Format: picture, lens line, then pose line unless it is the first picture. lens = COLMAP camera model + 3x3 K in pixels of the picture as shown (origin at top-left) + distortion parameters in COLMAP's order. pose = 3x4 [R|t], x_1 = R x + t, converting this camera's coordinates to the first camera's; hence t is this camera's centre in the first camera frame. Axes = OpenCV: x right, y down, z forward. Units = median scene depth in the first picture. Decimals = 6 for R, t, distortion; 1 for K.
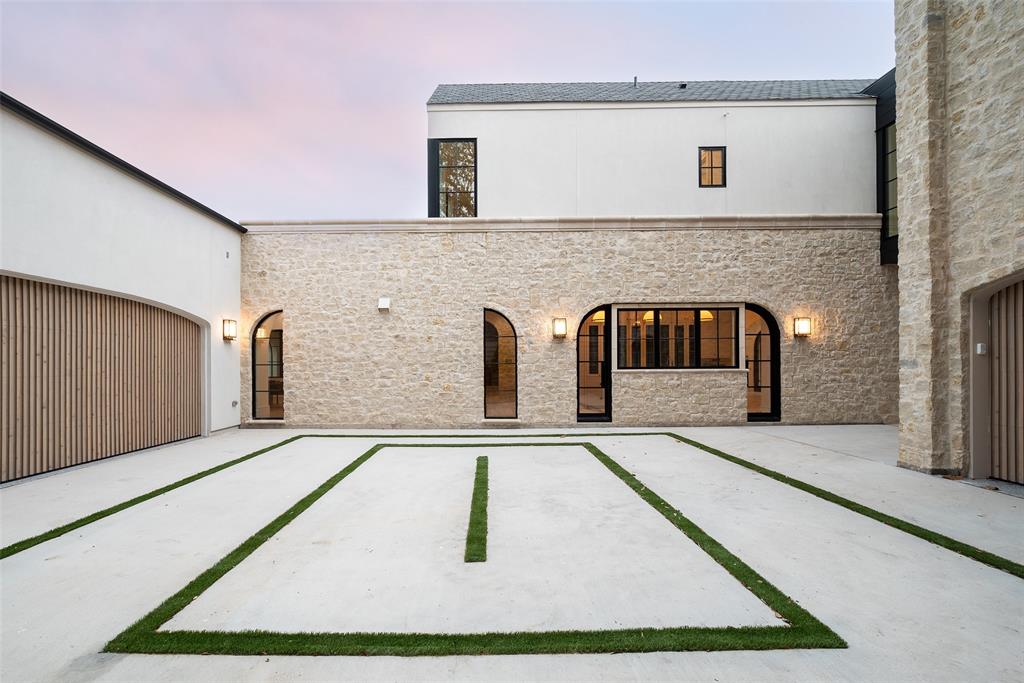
lens RADIAL K [[435.8, 0, 501.2], [0, 435.8, 361.8], [0, 0, 1]] dist [-0.002442, -0.000774]
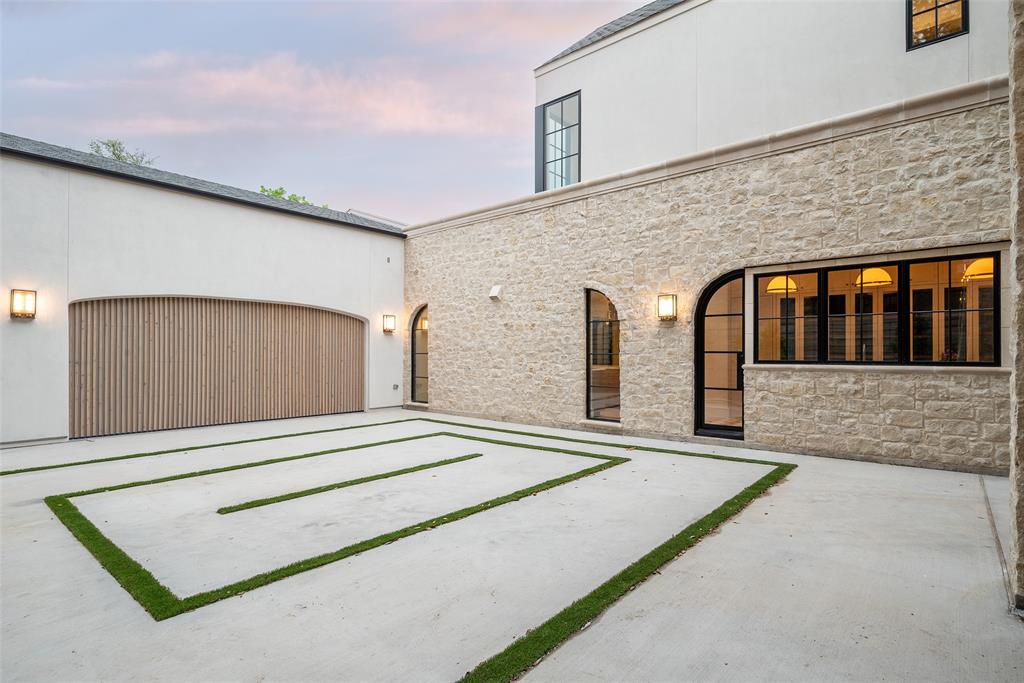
lens RADIAL K [[532.0, 0, 511.3], [0, 532.0, 346.0], [0, 0, 1]] dist [0.001926, -0.001780]
pose [[0.754294, -0.002272, -0.656532, 0.532513], [0.000863, 0.999997, -0.002469, -0.008756], [0.656536, 0.001295, 0.754294, 0.126842]]
